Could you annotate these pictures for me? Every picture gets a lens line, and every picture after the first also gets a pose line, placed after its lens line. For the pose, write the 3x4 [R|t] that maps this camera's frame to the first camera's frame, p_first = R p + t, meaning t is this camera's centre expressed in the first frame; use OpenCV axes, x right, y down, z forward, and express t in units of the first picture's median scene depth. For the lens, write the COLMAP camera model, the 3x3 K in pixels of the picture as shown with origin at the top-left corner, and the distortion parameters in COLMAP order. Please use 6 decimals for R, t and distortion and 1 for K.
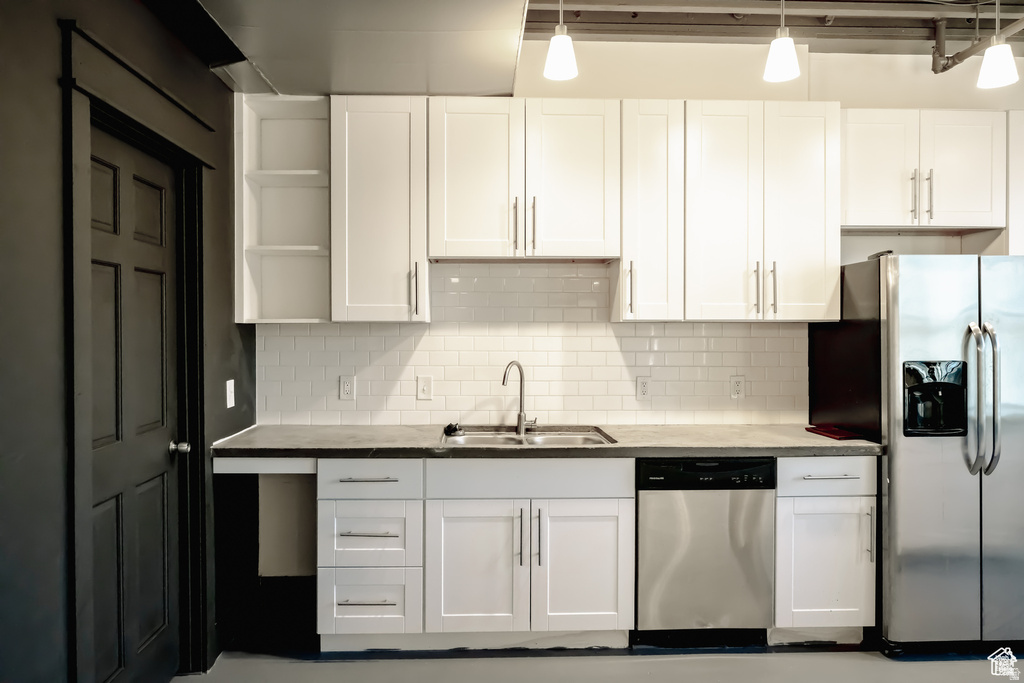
lens RADIAL K [[689.9, 0, 512.0], [0, 689.9, 341.5], [0, 0, 1]] dist [-0.019613, -0.000538]
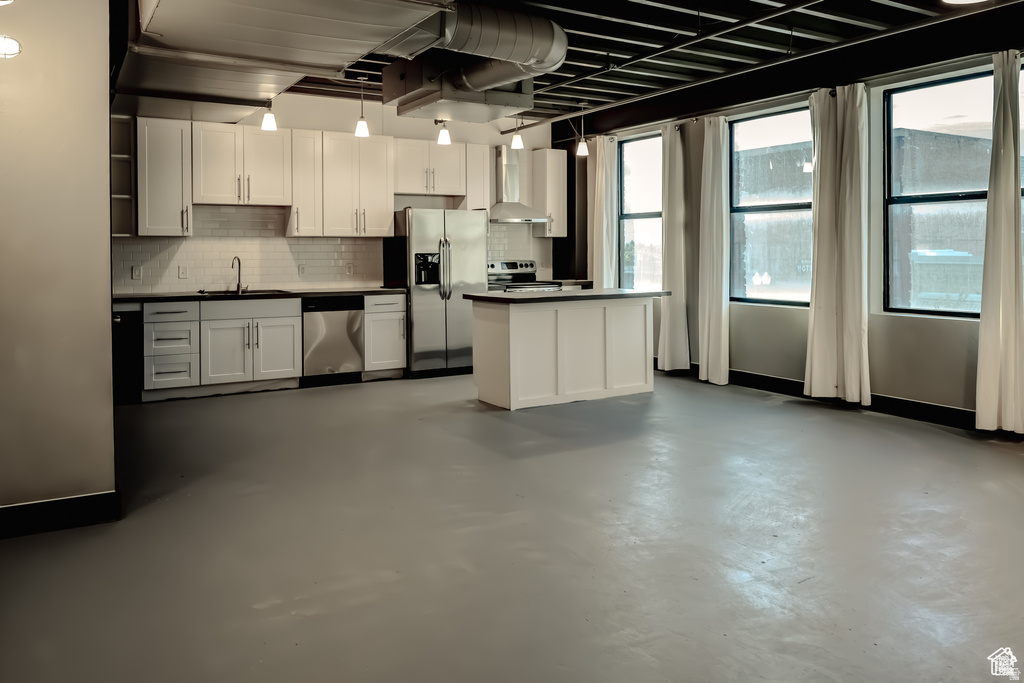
lens RADIAL K [[760.7, 0, 511.7], [0, 760.7, 261.5], [0, 0, 1]] dist [-0.004959, -0.000551]
pose [[0.883788, -0.009908, 0.467782, -0.333398], [0.010983, 0.999940, 0.000429, 0.053230], [-0.467758, 0.004759, 0.883844, -1.345450]]
